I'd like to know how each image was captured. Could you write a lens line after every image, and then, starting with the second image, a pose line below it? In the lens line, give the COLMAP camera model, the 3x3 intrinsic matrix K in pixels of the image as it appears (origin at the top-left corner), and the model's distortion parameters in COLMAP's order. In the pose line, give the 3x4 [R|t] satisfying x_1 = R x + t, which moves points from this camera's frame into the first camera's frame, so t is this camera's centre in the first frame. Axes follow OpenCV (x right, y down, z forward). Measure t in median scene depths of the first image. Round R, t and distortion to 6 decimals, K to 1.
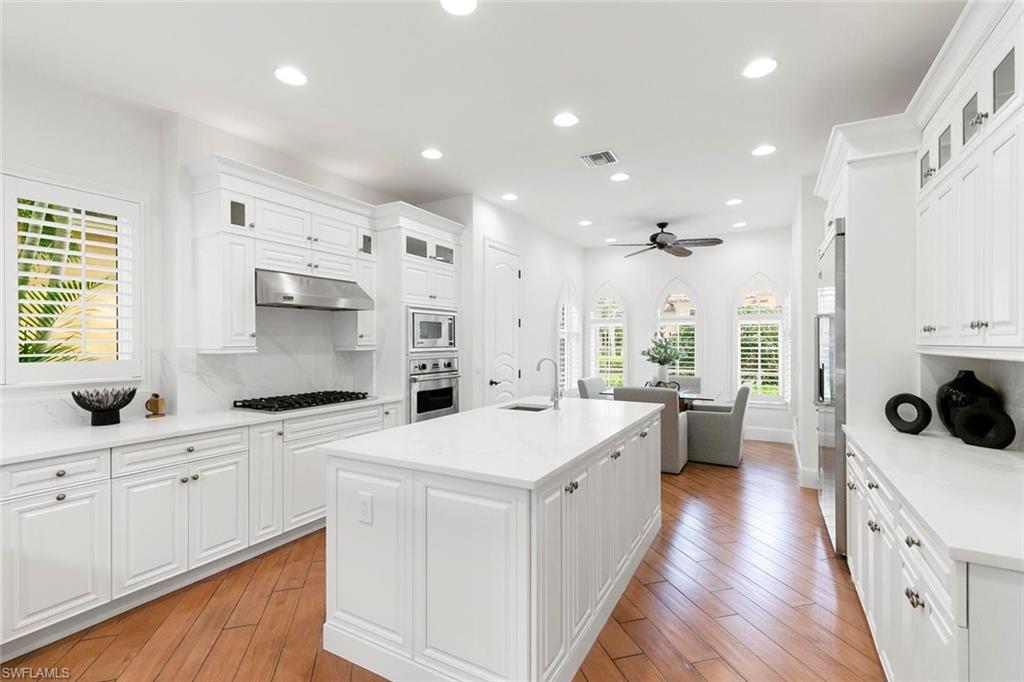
lens RADIAL K [[459.5, 0, 513.9], [0, 459.5, 341.7], [0, 0, 1]] dist [0.009782, -0.000285]
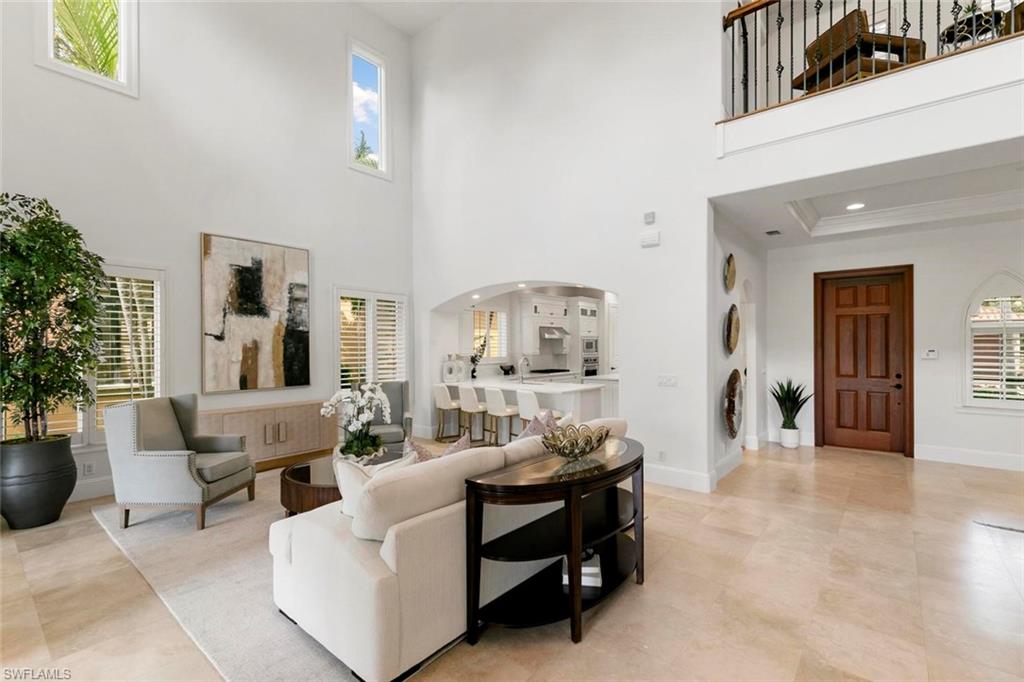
lens RADIAL K [[455.0, 0, 514.3], [0, 455.0, 343.4], [0, 0, 1]] dist [0.002593, -0.000362]
pose [[0.983494, -0.006392, -0.180830, -0.142571], [0.005063, 0.999957, -0.007810, -0.019547], [0.180872, 0.006765, 0.983483, -1.537651]]
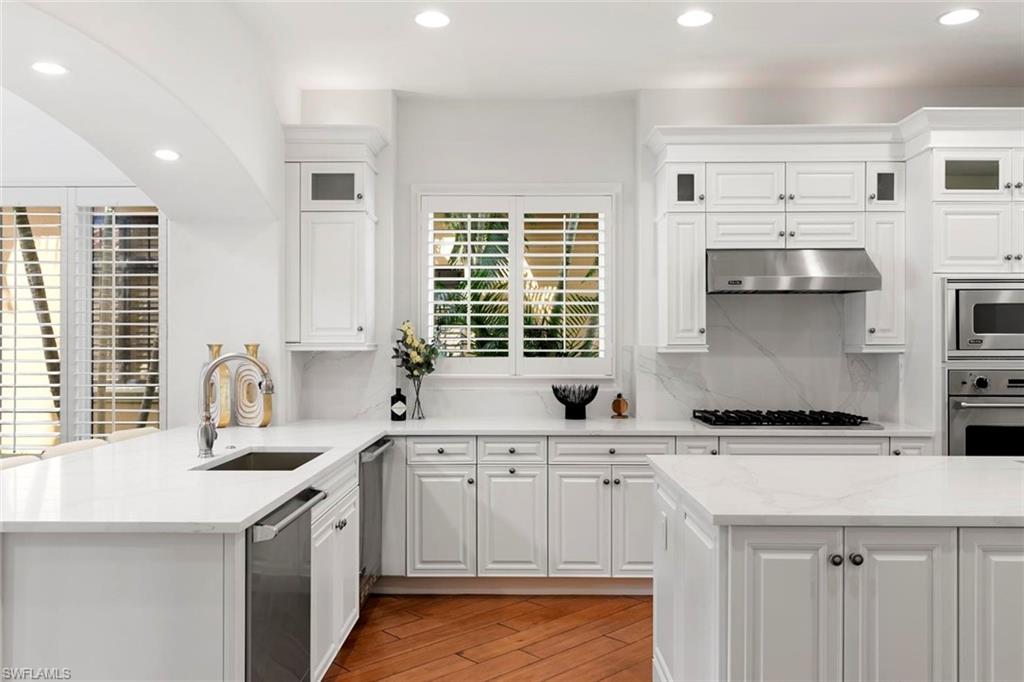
lens RADIAL K [[786.3, 0, 512.0], [0, 786.3, 341.0], [0, 0, 1]] dist [-0.004428, -0.000252]
pose [[0.473060, -0.000807, -0.881030, 0.393921], [-0.002008, 0.999996, -0.001994, 0.005685], [0.881028, 0.002713, 0.473057, 0.030432]]
